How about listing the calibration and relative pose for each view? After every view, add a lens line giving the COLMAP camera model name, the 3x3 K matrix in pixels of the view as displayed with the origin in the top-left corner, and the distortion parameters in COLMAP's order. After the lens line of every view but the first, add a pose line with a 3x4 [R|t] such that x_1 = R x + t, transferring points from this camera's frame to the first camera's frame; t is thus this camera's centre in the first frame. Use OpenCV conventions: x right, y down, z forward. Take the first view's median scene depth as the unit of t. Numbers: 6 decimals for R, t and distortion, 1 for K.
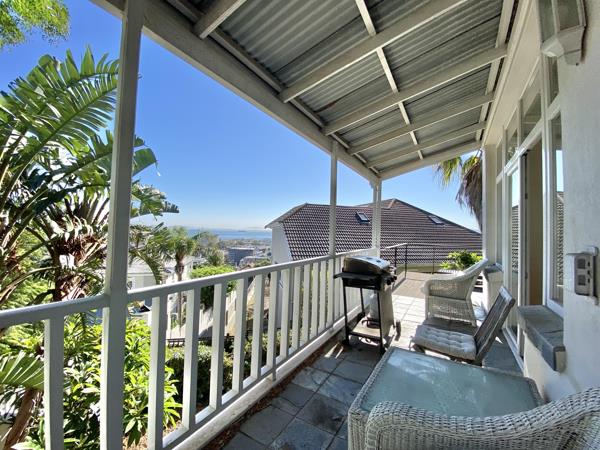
lens RADIAL K [[245.2, 0, 298.3], [0, 245.2, 224.3], [0, 0, 1]] dist [0.001733, -0.013076]
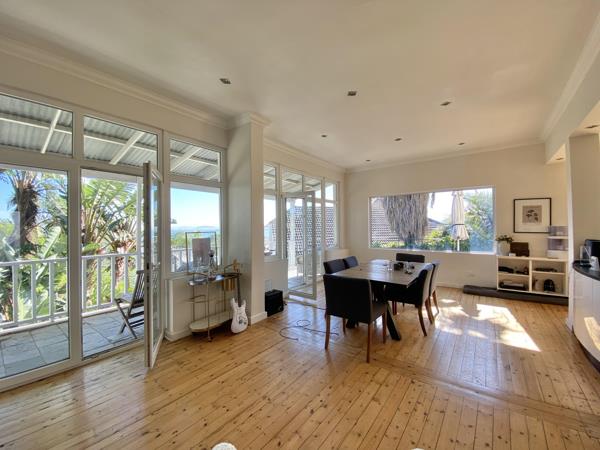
lens RADIAL K [[245.2, 0, 298.3], [0, 245.2, 224.3], [0, 0, 1]] dist [0.001733, -0.013076]
pose [[0.995757, -0.035589, -0.084861, 0.842085], [0.036523, 0.999288, 0.009484, -0.048968], [0.084463, -0.012543, 0.996348, -1.062797]]
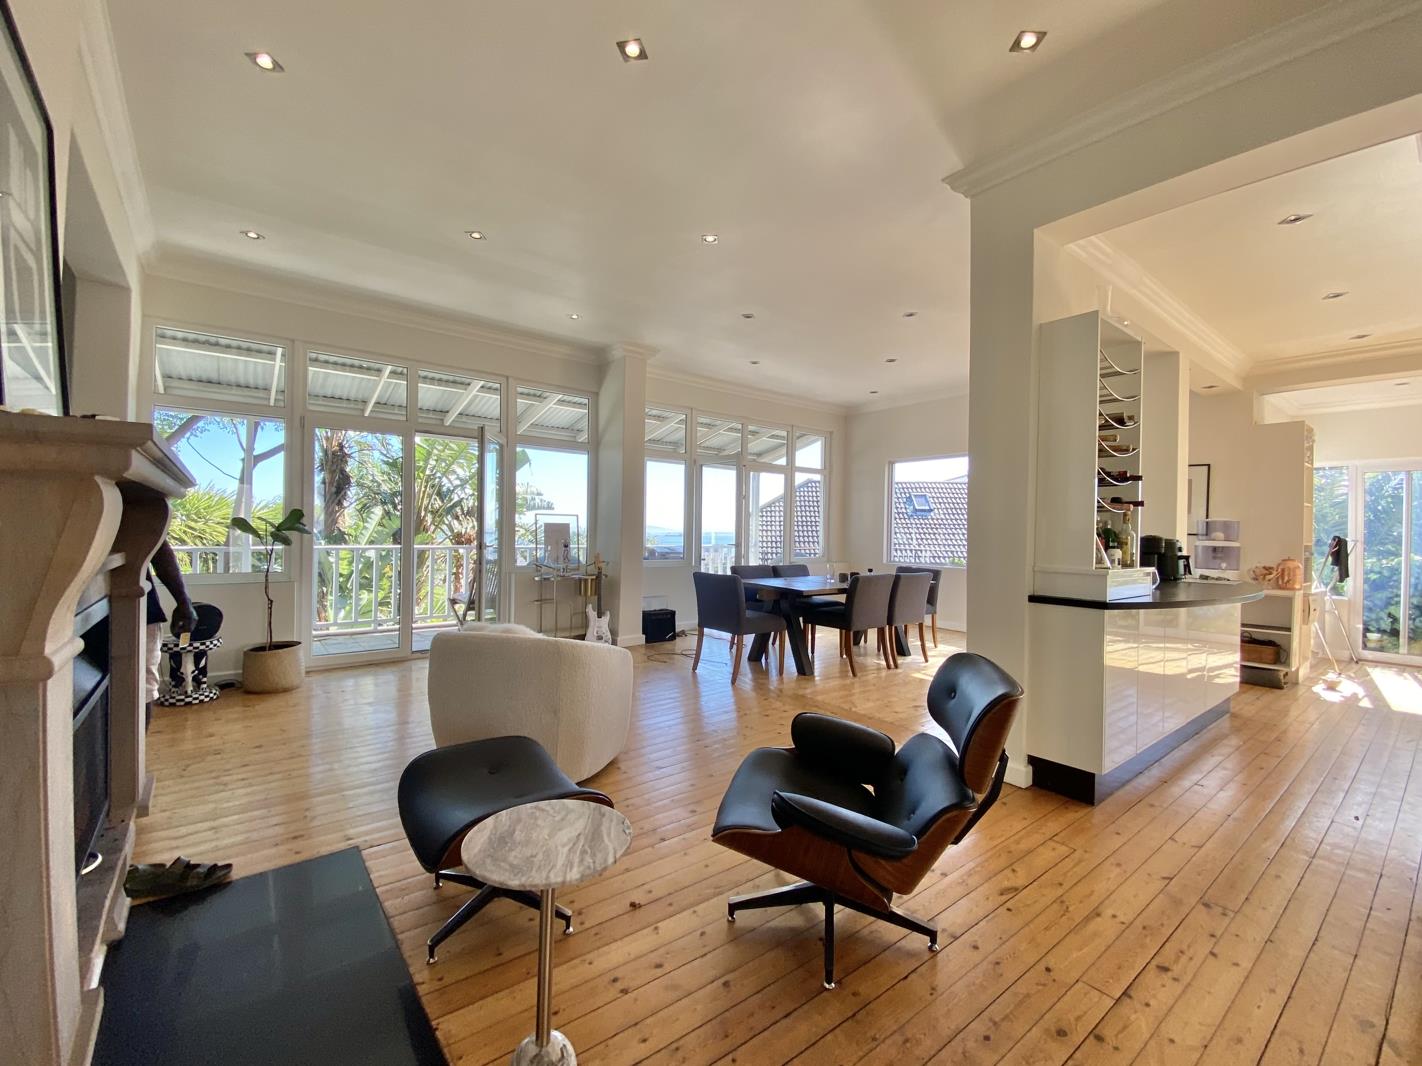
lens RADIAL K [[581.1, 0, 707.0], [0, 581.1, 531.4], [0, 0, 1]] dist [0.001733, -0.013076]
pose [[0.946379, -0.006307, -0.322998, 1.351897], [0.012916, 0.999749, 0.018320, 0.005810], [0.322801, -0.021510, 0.946222, -1.591209]]
